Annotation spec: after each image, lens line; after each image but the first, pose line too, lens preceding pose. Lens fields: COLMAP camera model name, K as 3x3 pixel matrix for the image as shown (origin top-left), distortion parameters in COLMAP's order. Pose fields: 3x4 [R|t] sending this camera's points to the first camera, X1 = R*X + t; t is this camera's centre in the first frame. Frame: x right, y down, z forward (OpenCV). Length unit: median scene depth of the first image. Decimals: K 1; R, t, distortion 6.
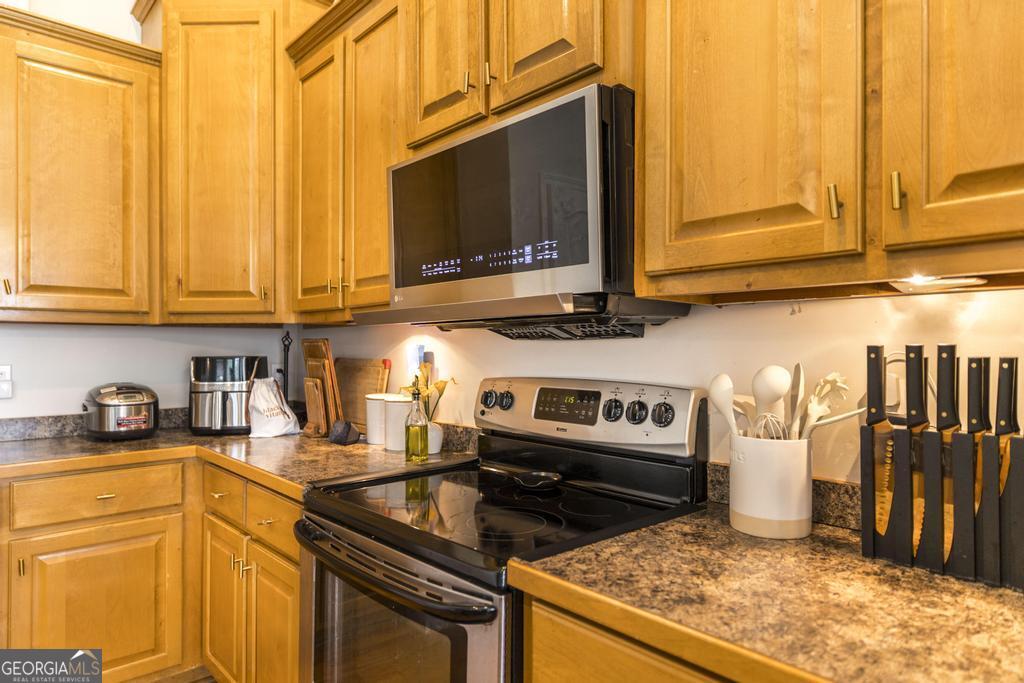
lens RADIAL K [[619.3, 0, 516.3], [0, 619.3, 345.3], [0, 0, 1]] dist [0.002313, 0.000620]
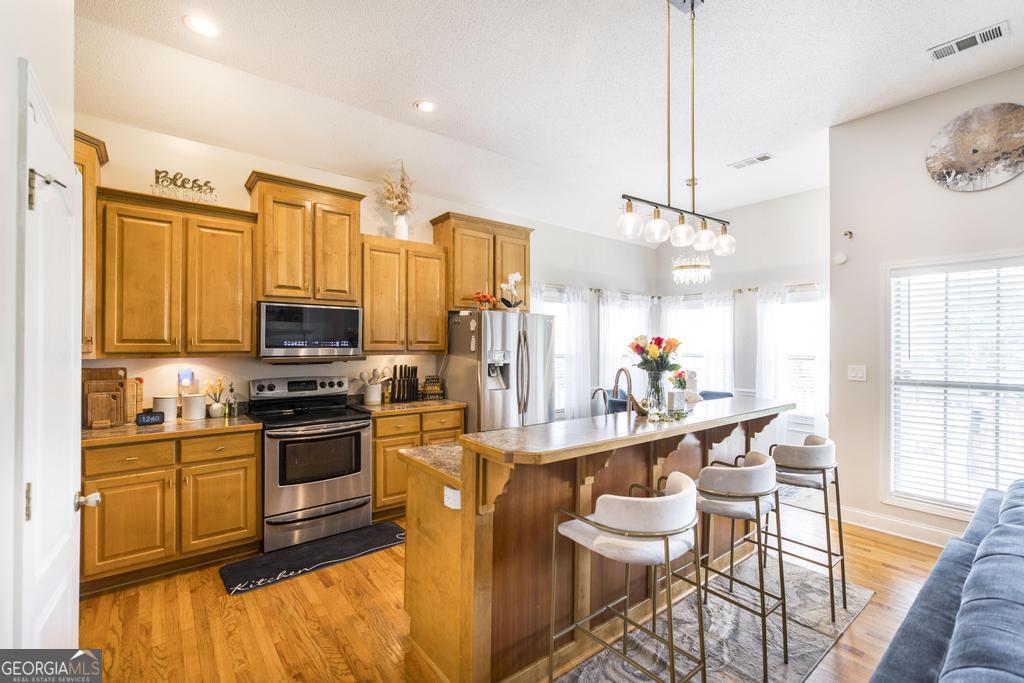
lens RADIAL K [[446.9, 0, 509.9], [0, 446.9, 344.1], [0, 0, 1]] dist [-0.000566, -0.000008]
pose [[0.087619, 0.002459, 0.996151, -1.527393], [-0.007898, 0.999967, -0.001774, -0.086179], [-0.996123, -0.007712, 0.087636, -0.174471]]
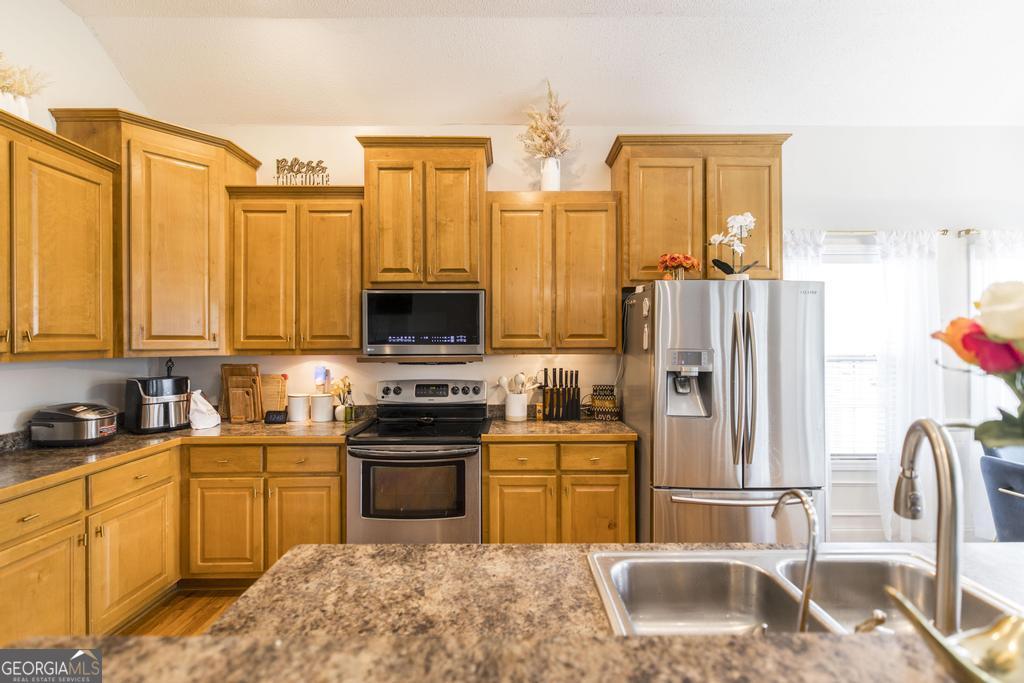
lens RADIAL K [[439.3, 0, 513.7], [0, 439.3, 339.8], [0, 0, 1]] dist [-0.000143, 0.000247]
pose [[0.678997, 0.001067, 0.734141, -0.757523], [-0.001440, 0.999999, -0.000121, -0.083466], [-0.734140, -0.000975, 0.678998, -0.359862]]
